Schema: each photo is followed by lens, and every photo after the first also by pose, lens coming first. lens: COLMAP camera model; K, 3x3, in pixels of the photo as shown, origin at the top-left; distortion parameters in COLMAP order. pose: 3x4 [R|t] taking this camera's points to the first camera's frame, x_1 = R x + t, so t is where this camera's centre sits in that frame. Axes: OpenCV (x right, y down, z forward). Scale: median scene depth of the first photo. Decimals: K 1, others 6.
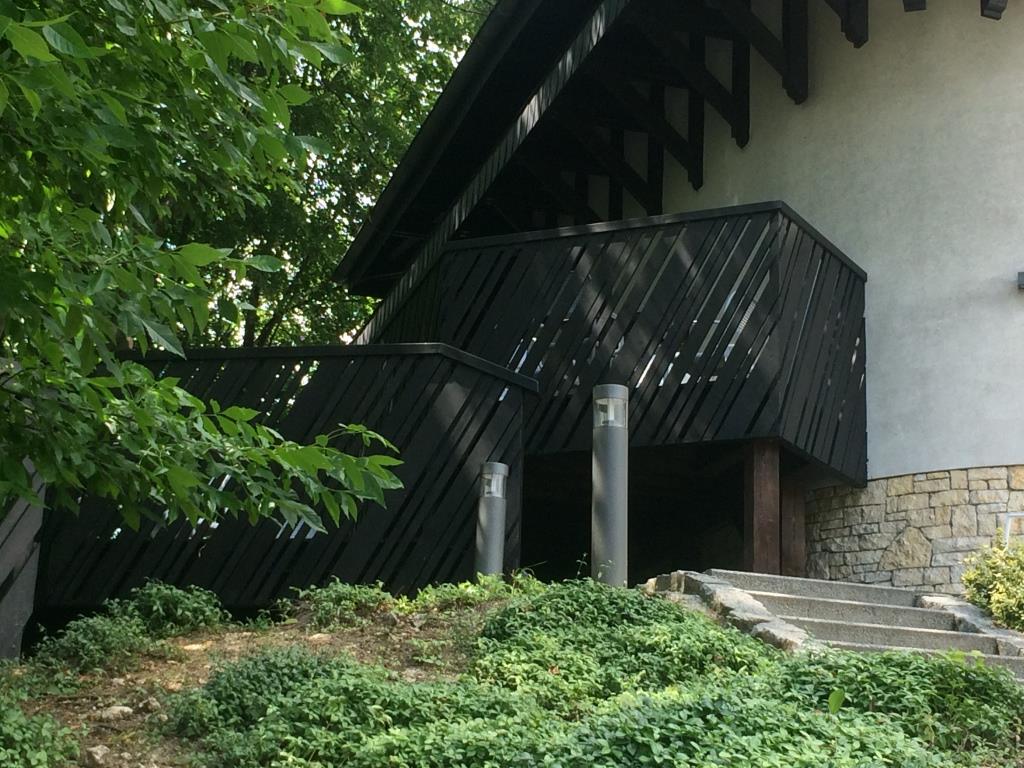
lens RADIAL K [[1943.5, 0, 512.5], [0, 1943.5, 383.5], [0, 0, 1]] dist [0.045758, 0.000000]
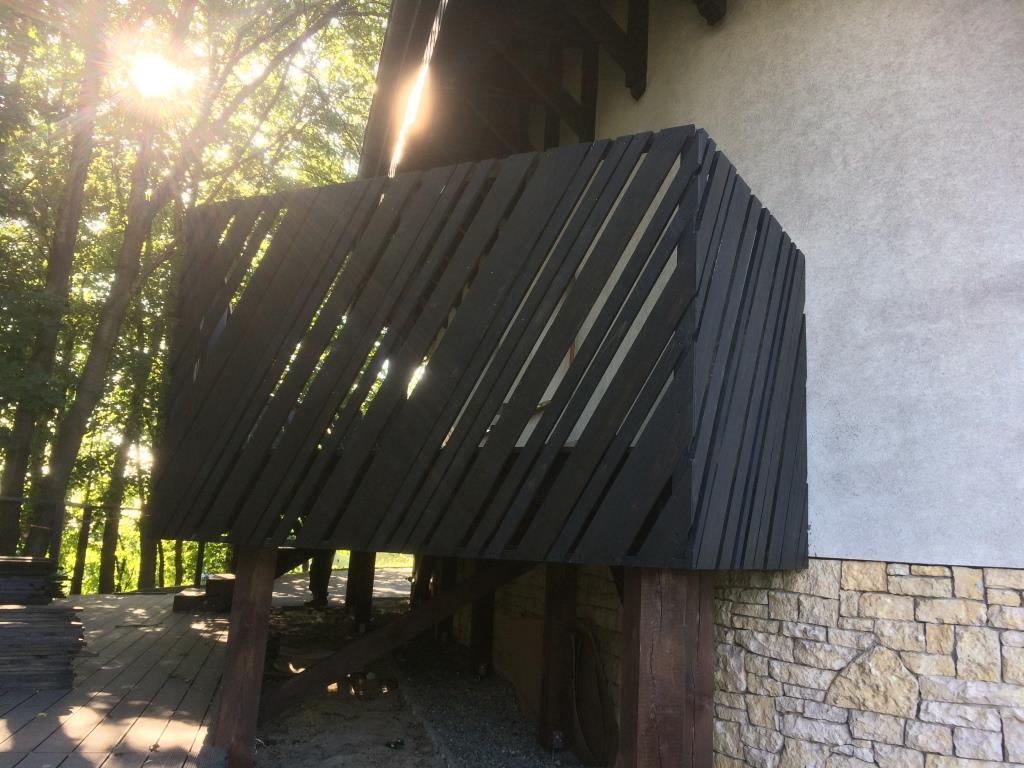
lens RADIAL K [[877.8, 0, 509.3], [0, 877.8, 383.7], [0, 0, 1]] dist [0.072097, -0.091091]
pose [[0.999607, 0.013551, -0.024537, 0.085474], [-0.011000, 0.994797, 0.101279, -0.041360], [0.025781, -0.100970, 0.994555, 0.702490]]
